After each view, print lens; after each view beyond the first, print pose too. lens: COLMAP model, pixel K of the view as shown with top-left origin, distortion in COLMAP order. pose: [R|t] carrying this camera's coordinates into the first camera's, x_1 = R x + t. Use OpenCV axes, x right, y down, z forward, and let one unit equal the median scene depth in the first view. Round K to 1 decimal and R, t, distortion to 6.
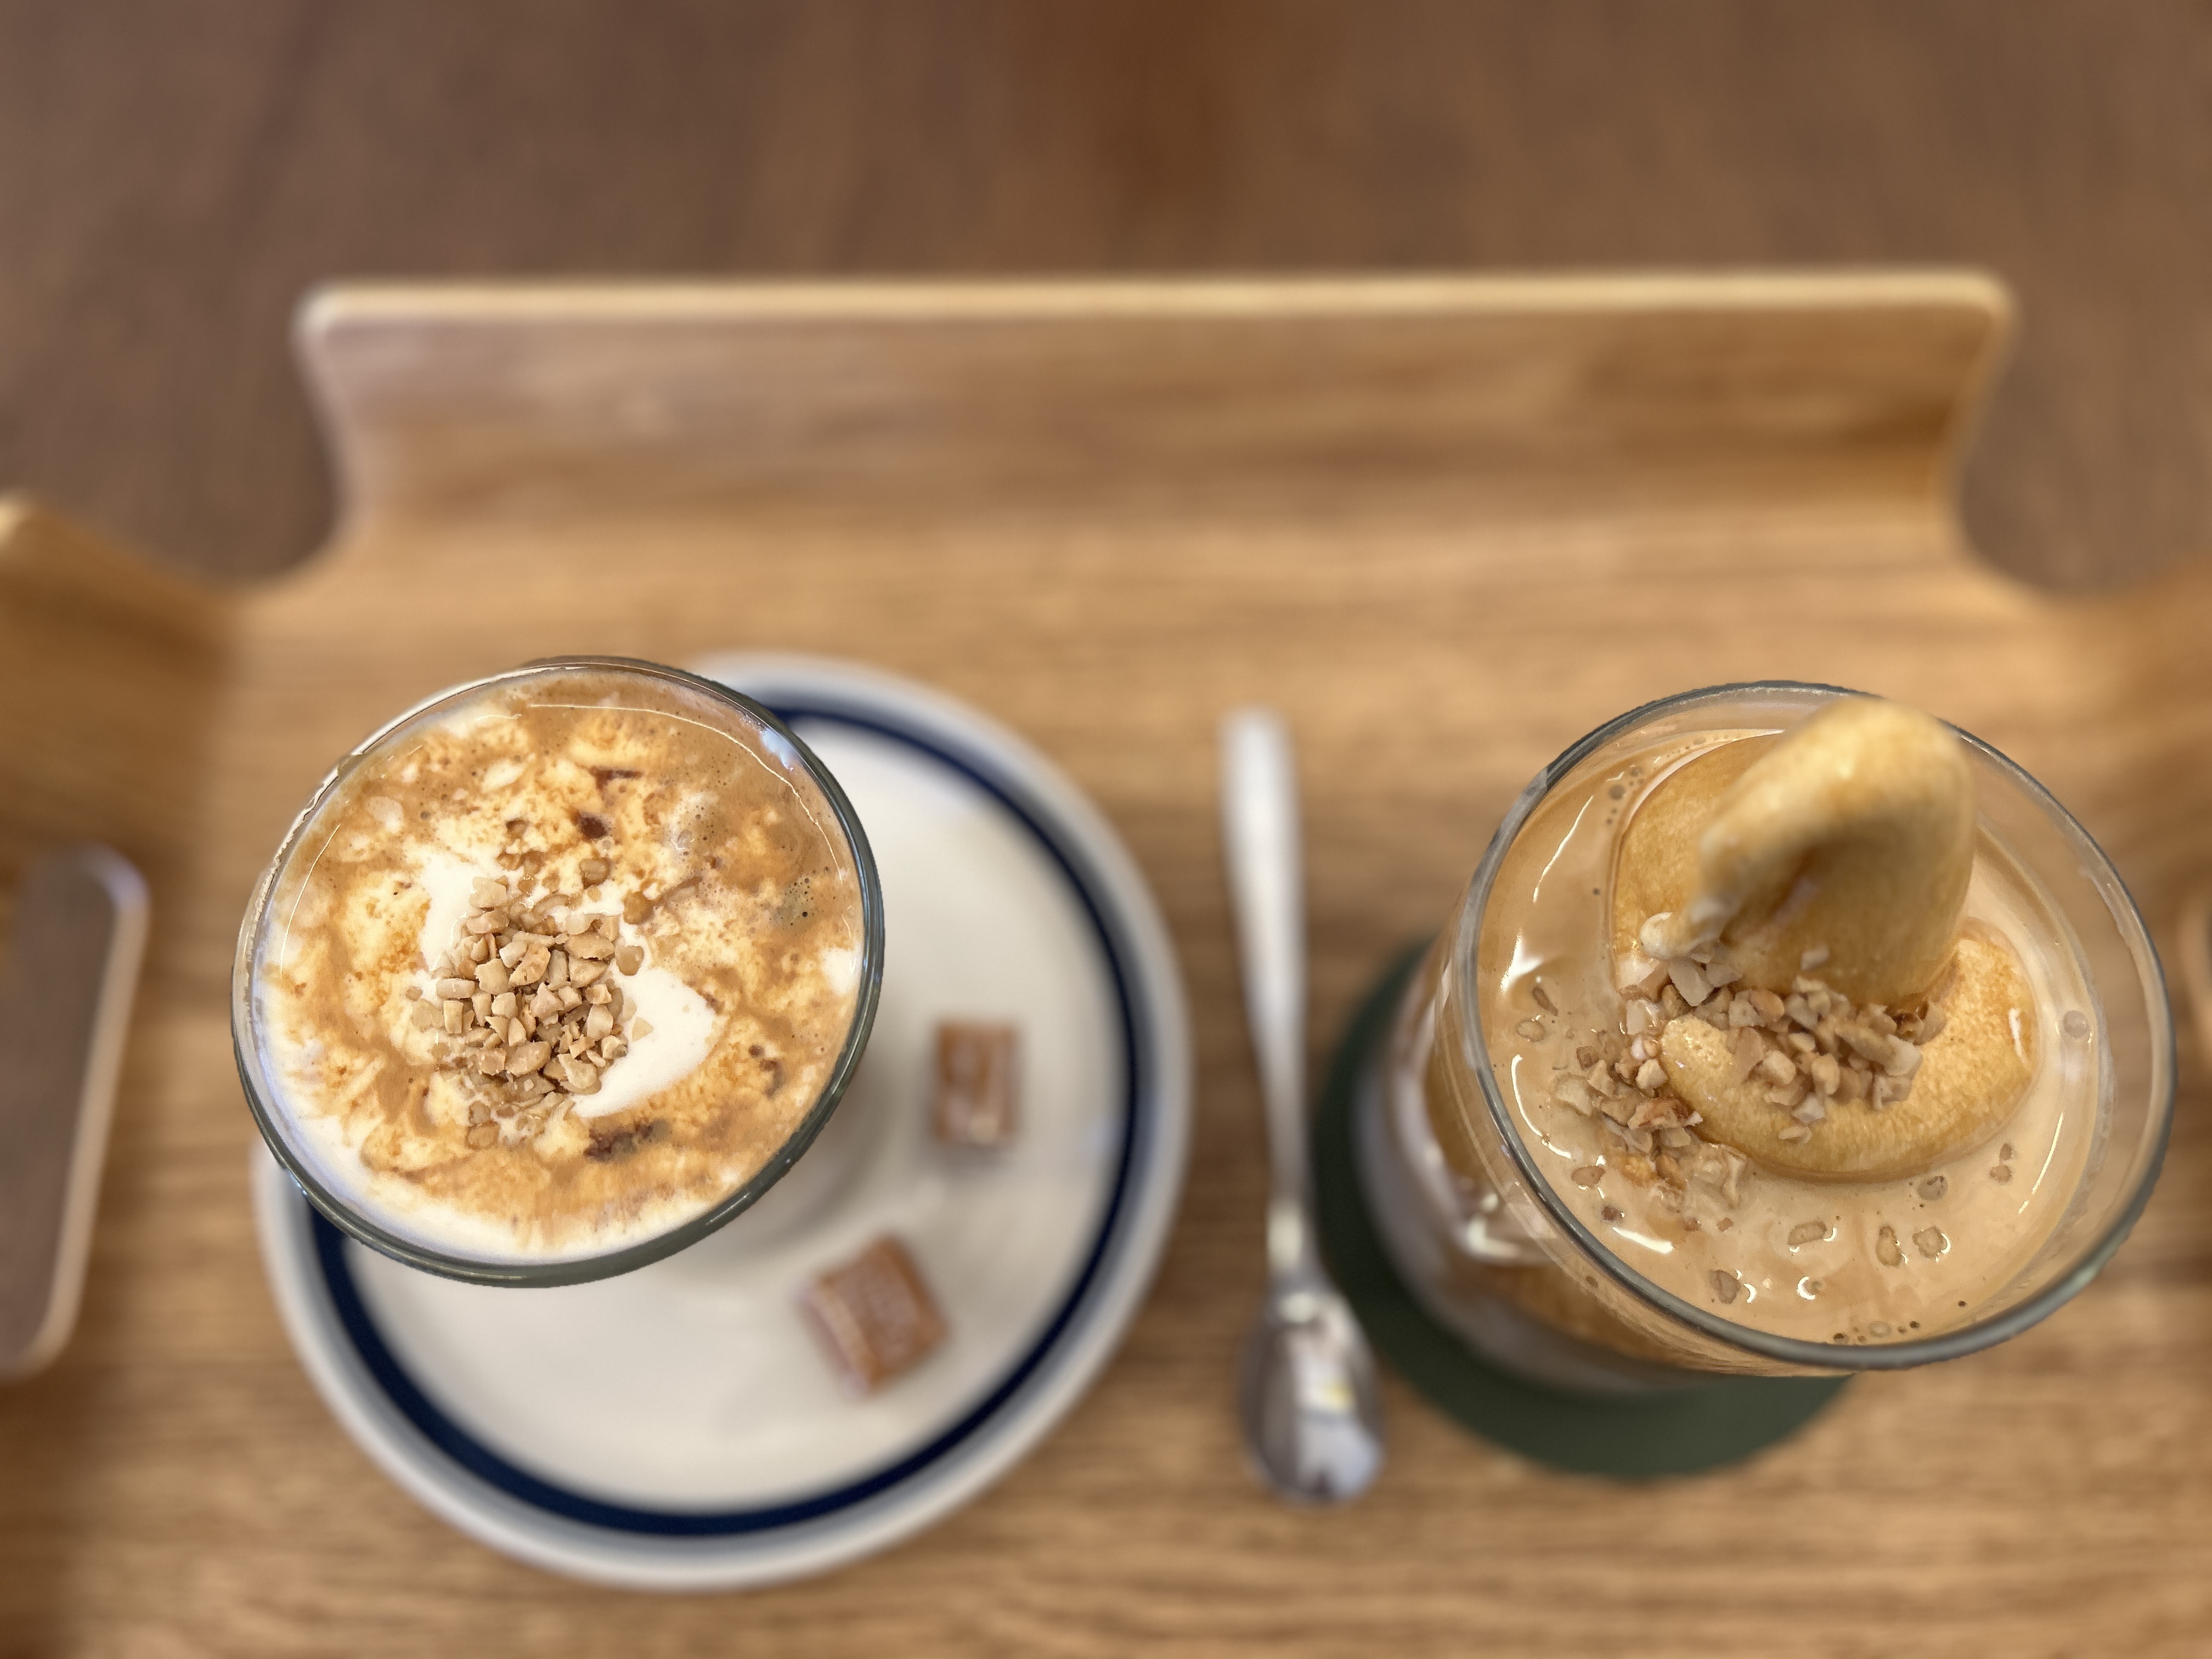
lens RADIAL K [[1756.7, 0, 1106.0], [0, 1756.7, 829.5], [0, 0, 1]] dist [0.041874, -0.163912]
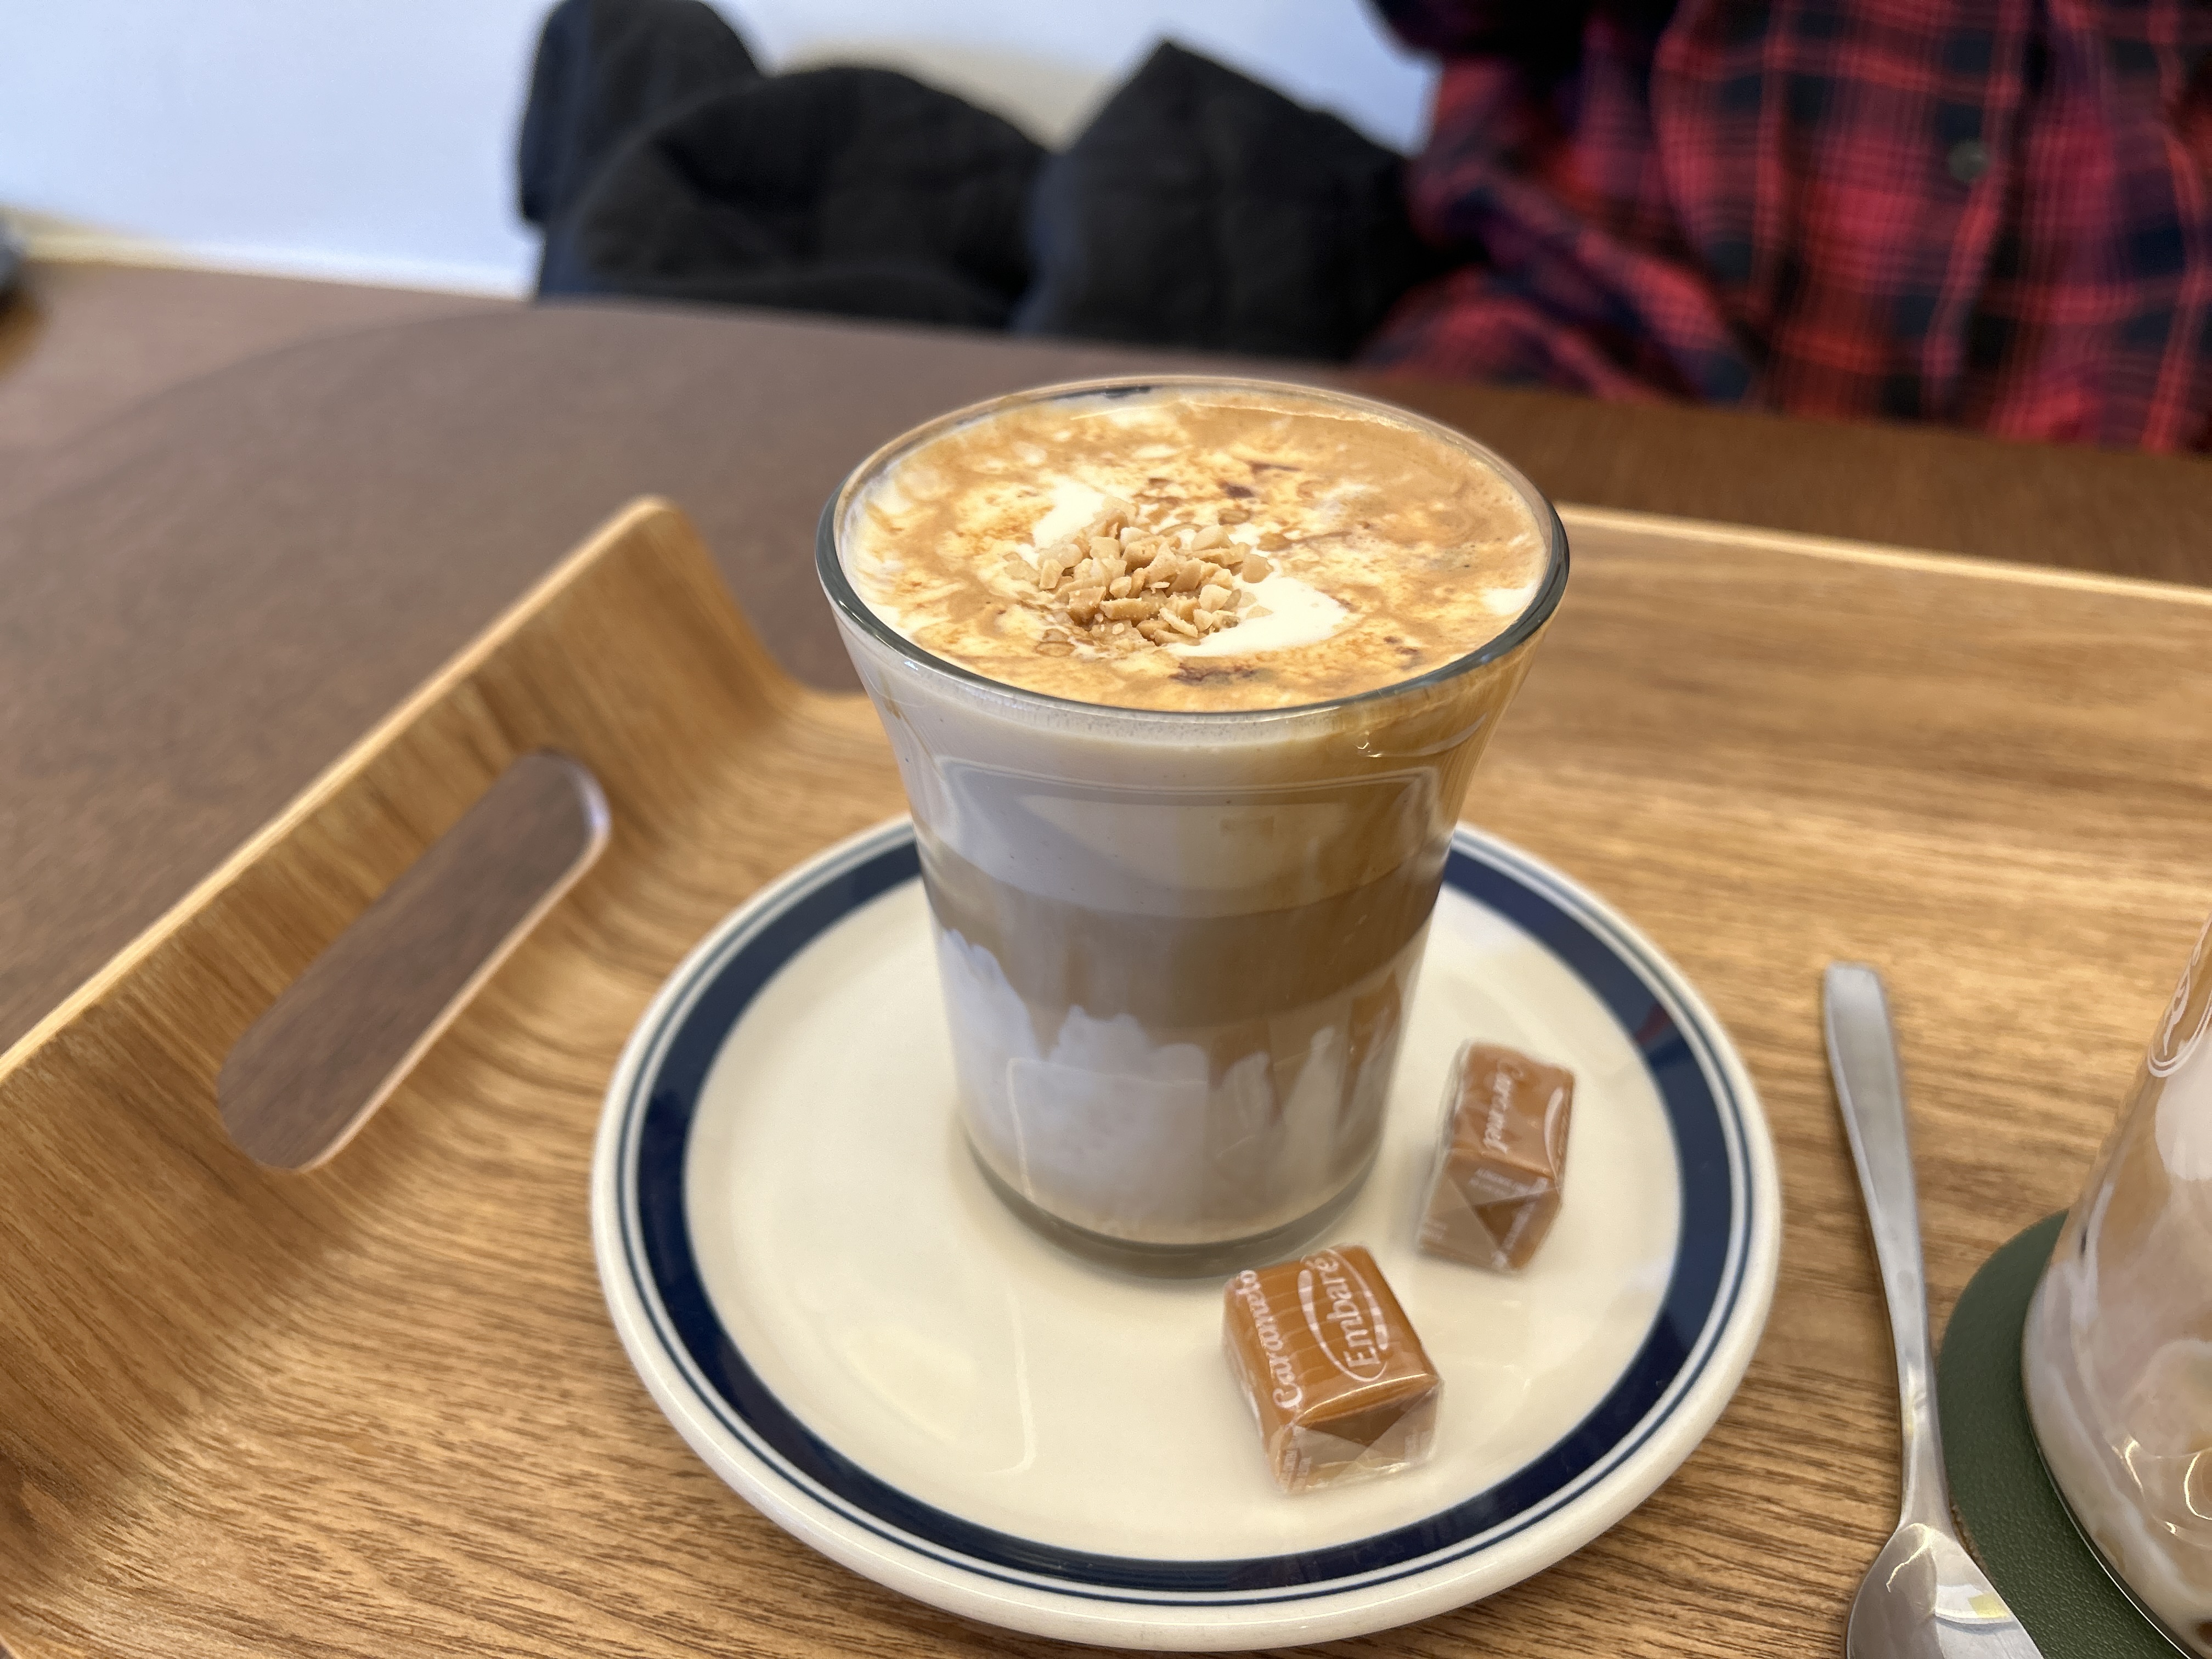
lens RADIAL K [[1704.6, 0, 1112.3], [0, 1704.6, 866.0], [0, 0, 1]] dist [0.192520, -0.519601]
pose [[0.958455, 0.188220, -0.214331, -0.128810], [-0.276050, 0.801291, -0.530781, 0.659076], [0.071838, 0.567895, 0.819960, 0.378877]]
